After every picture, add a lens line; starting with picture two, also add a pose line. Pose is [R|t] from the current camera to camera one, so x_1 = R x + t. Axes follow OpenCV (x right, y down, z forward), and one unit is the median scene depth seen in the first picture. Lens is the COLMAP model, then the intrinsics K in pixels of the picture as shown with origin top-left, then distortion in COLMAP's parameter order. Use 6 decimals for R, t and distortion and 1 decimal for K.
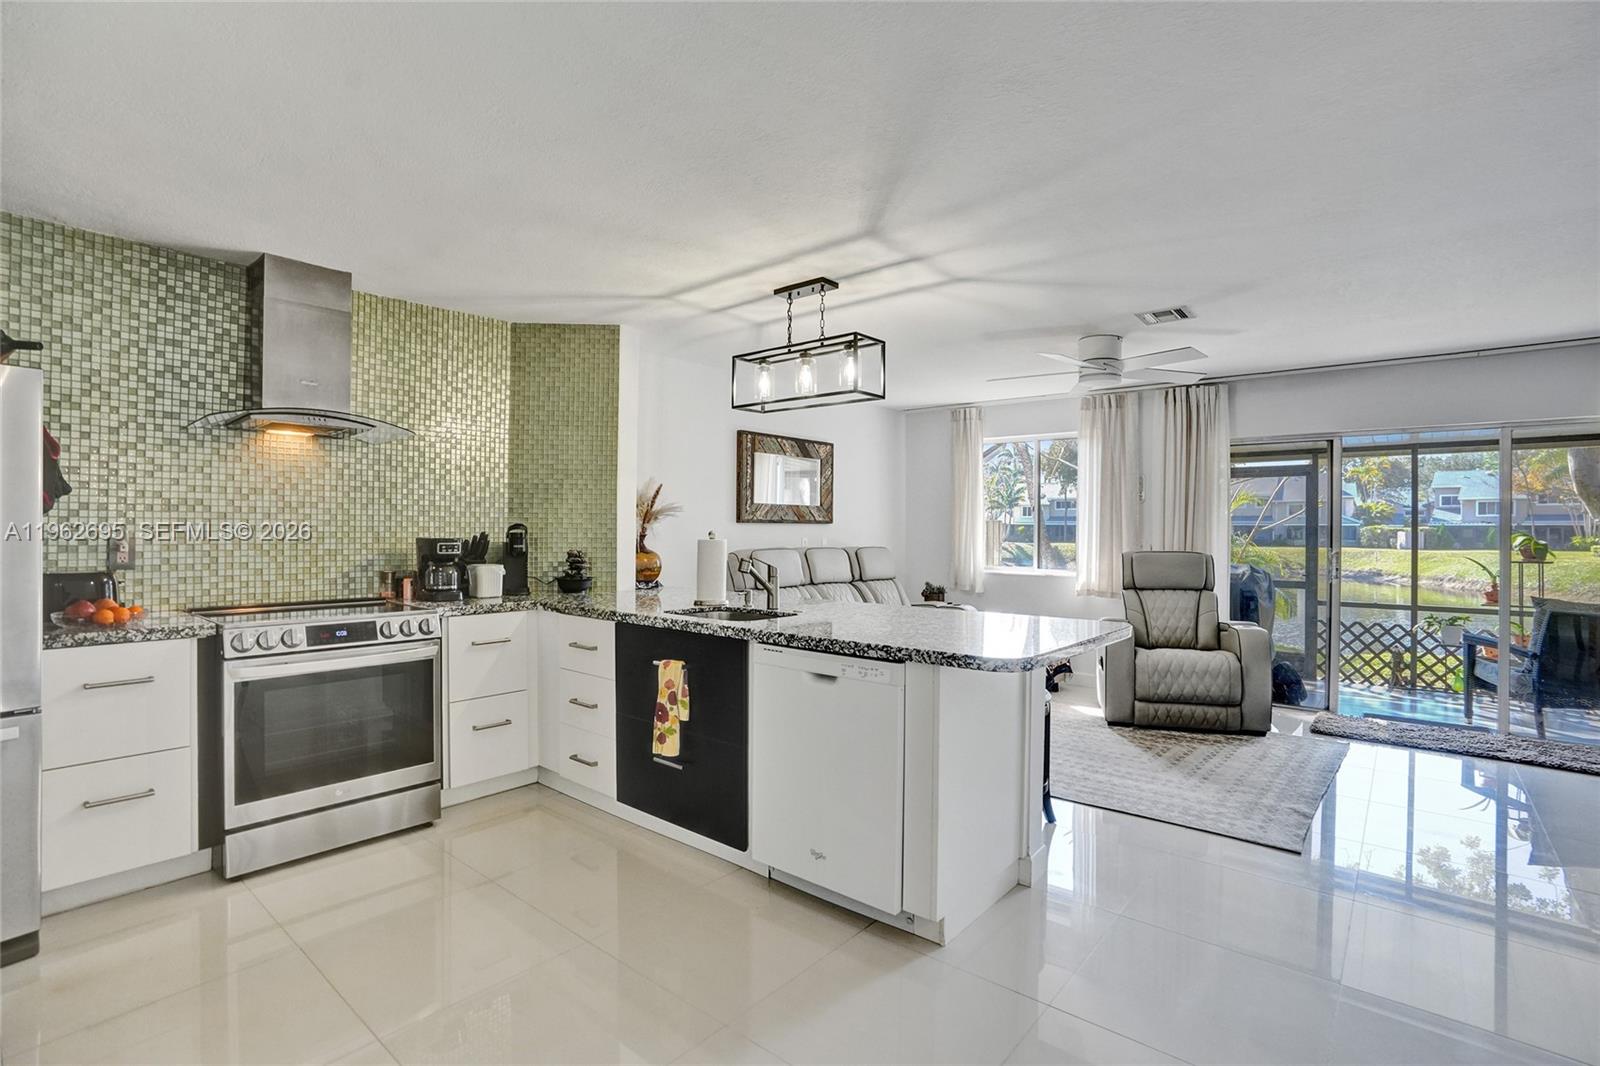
lens RADIAL K [[744.7, 0, 806.7], [0, 744.7, 533.4], [0, 0, 1]] dist [-0.041937, 0.017823]
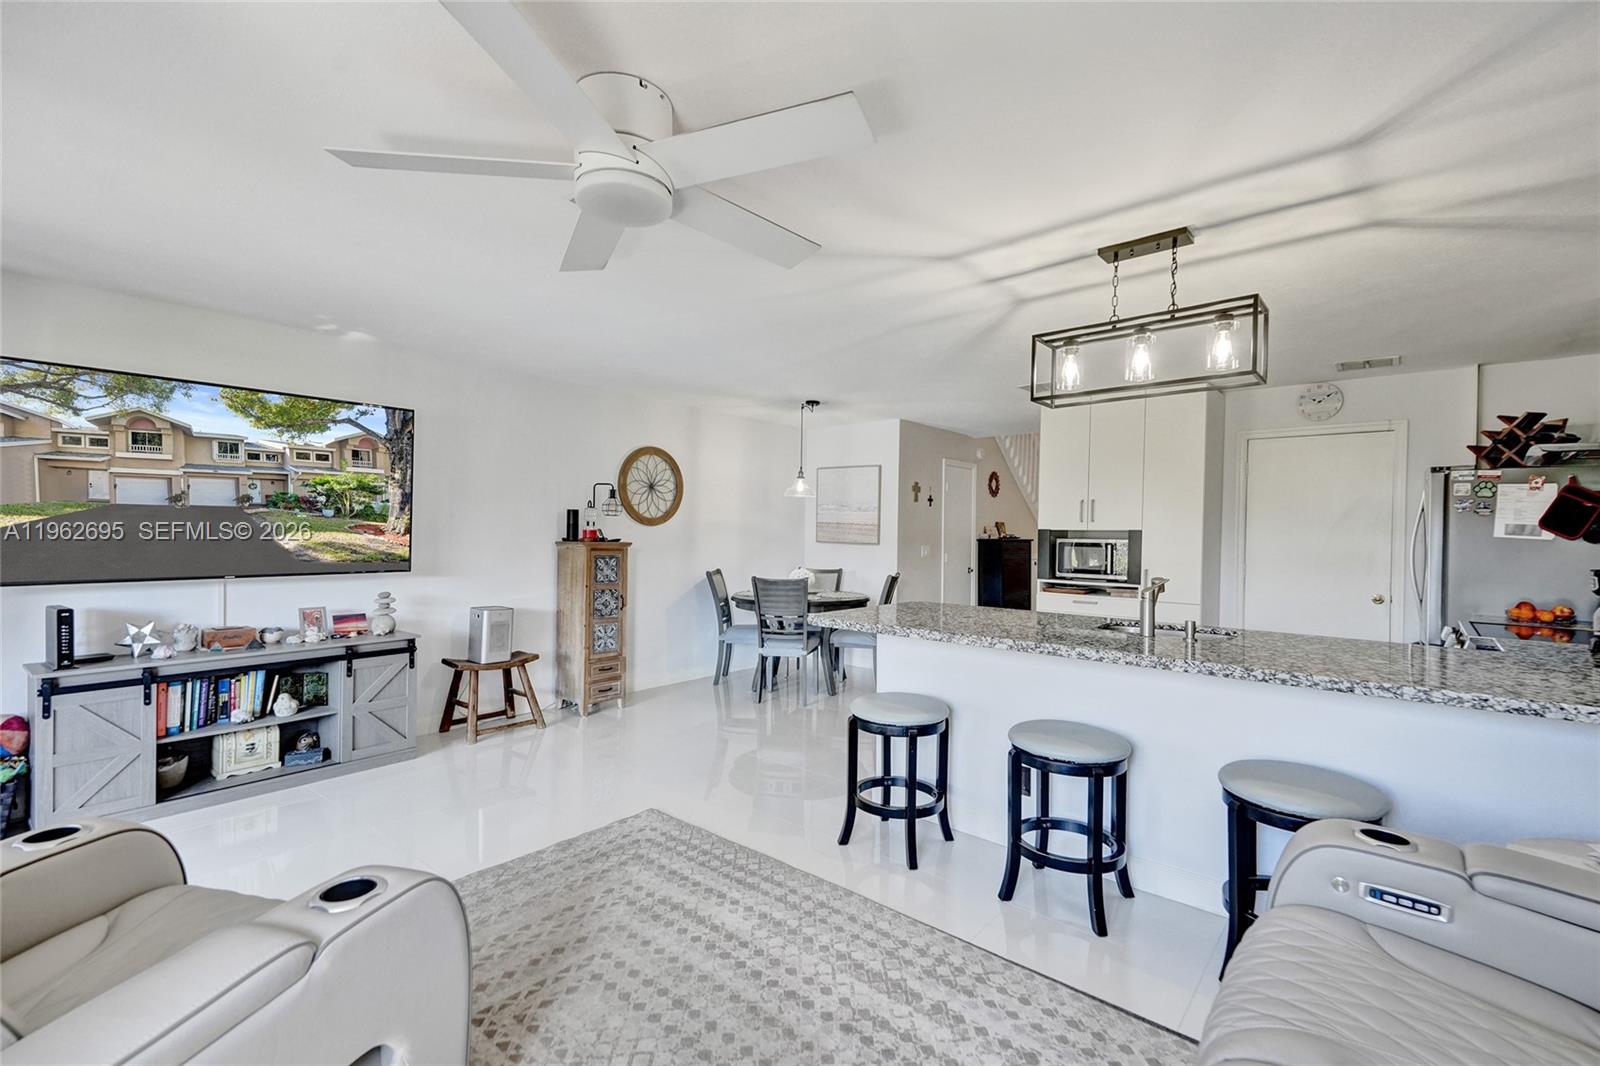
lens RADIAL K [[664.6, 0, 806.0], [0, 664.6, 536.1], [0, 0, 1]] dist [0.001302, -0.000069]
pose [[-0.999803, -0.019793, -0.001392, 0.277585], [-0.019803, 0.999777, 0.007330, -0.014765], [0.001246, 0.007356, -0.999972, 1.337426]]
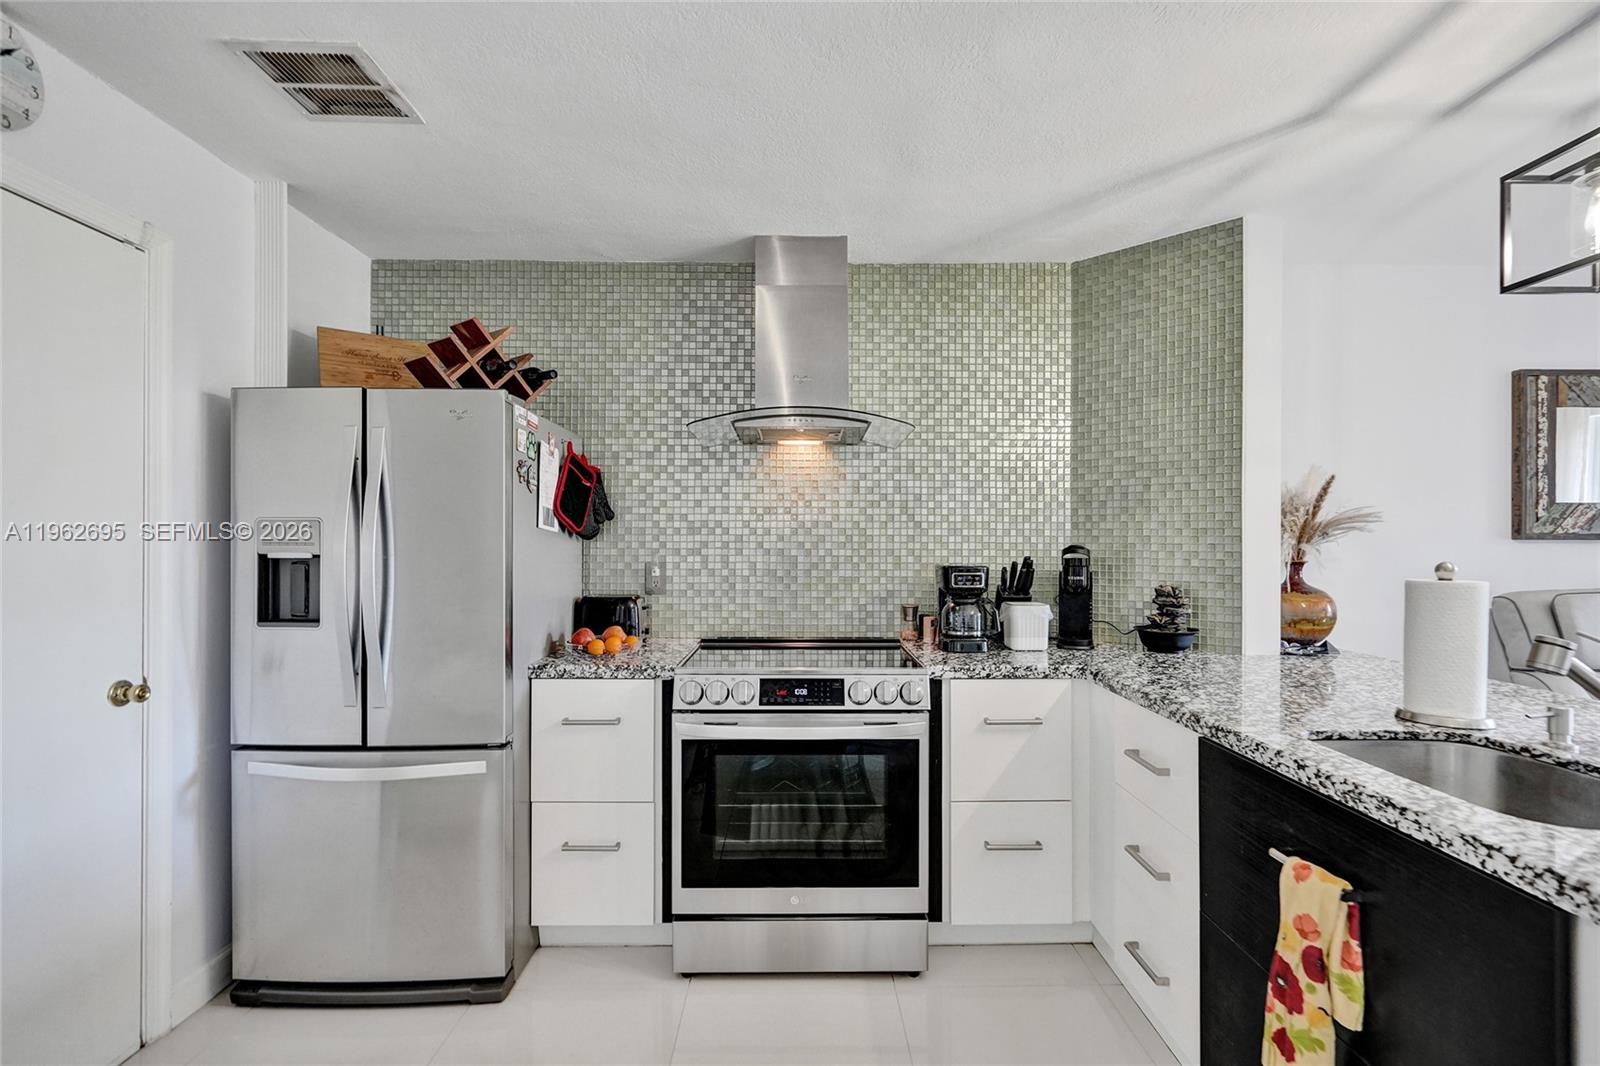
lens RADIAL K [[744.7, 0, 791.4], [0, 744.7, 531.6], [0, 0, 1]] dist [-0.041937, 0.017823]
pose [[0.639574, -0.013185, -0.768617, -0.027501], [-0.003173, 0.999799, -0.019791, -0.010357], [0.768723, 0.015096, 0.639403, 0.318478]]
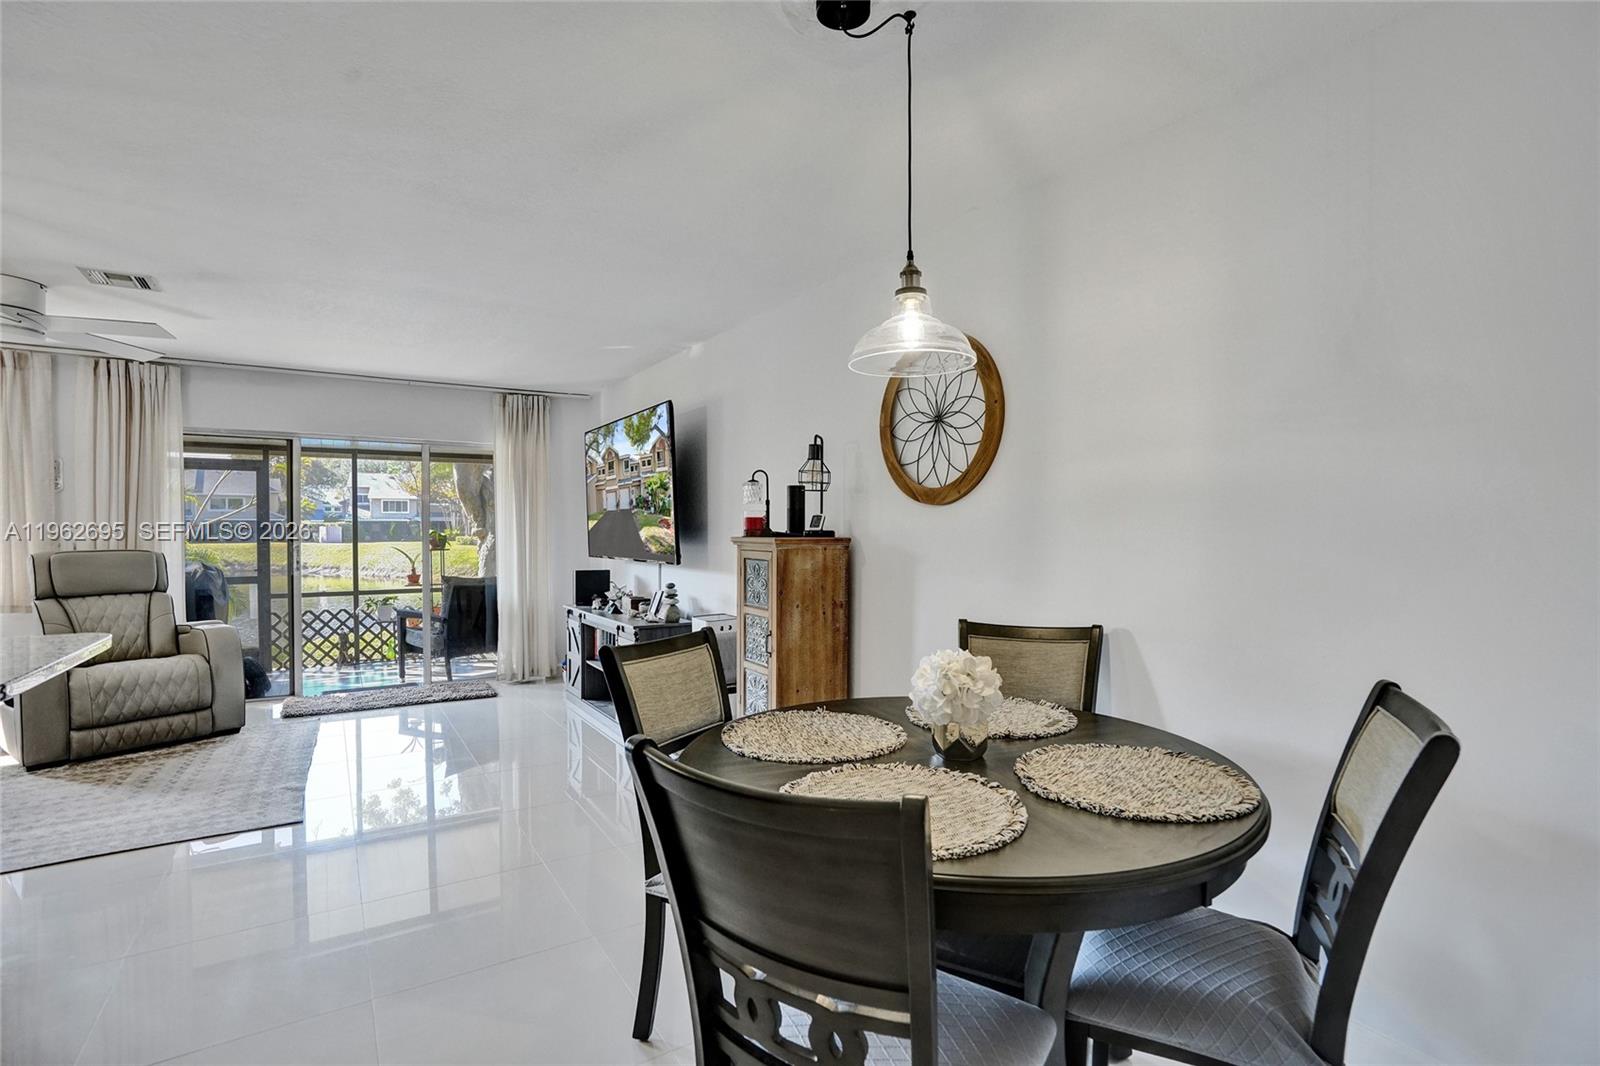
lens RADIAL K [[744.7, 0, 806.9], [0, 744.7, 544.5], [0, 0, 1]] dist [-0.041937, 0.017823]
pose [[0.296793, -0.023447, 0.954654, -0.085816], [0.002171, 0.999712, 0.023879, -0.000593], [-0.954939, -0.005015, 0.296759, -0.029156]]
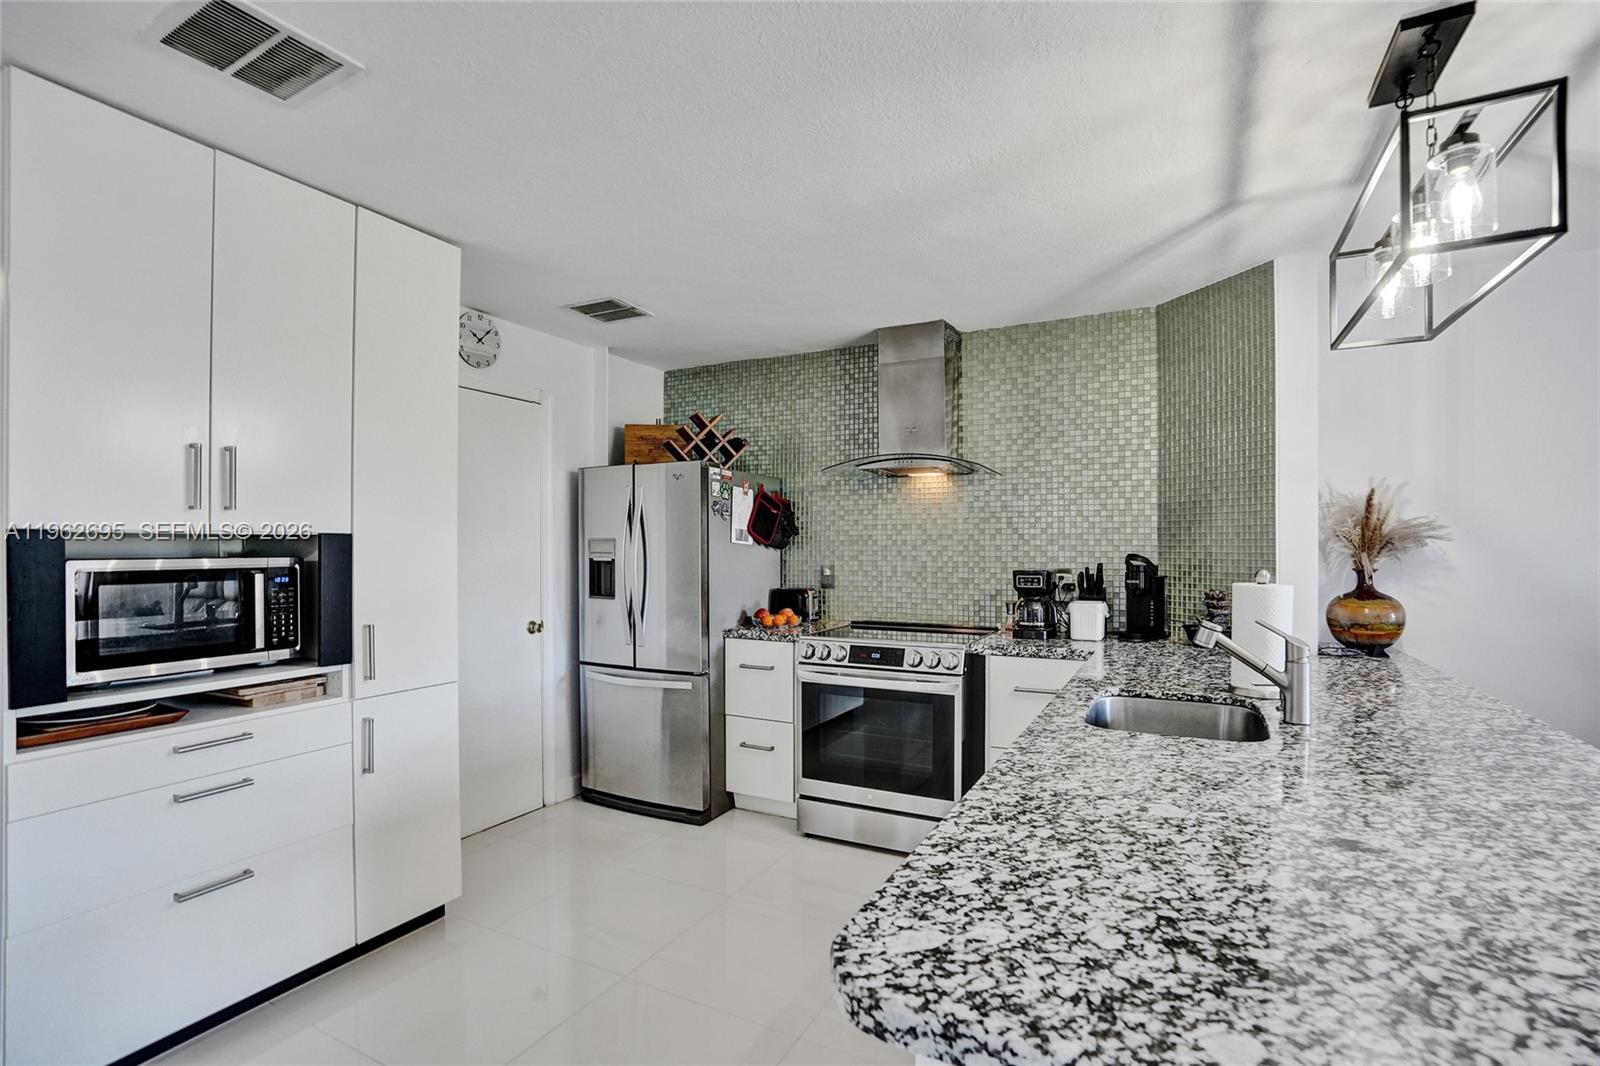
lens RADIAL K [[744.7, 0, 781.2], [0, 744.7, 535.0], [0, 0, 1]] dist [-0.041937, 0.017823]
pose [[0.192765, -0.013010, -0.981159, 0.288604], [-0.000034, 0.999912, -0.013266, -0.020655], [0.981245, 0.002590, 0.192747, 0.410791]]
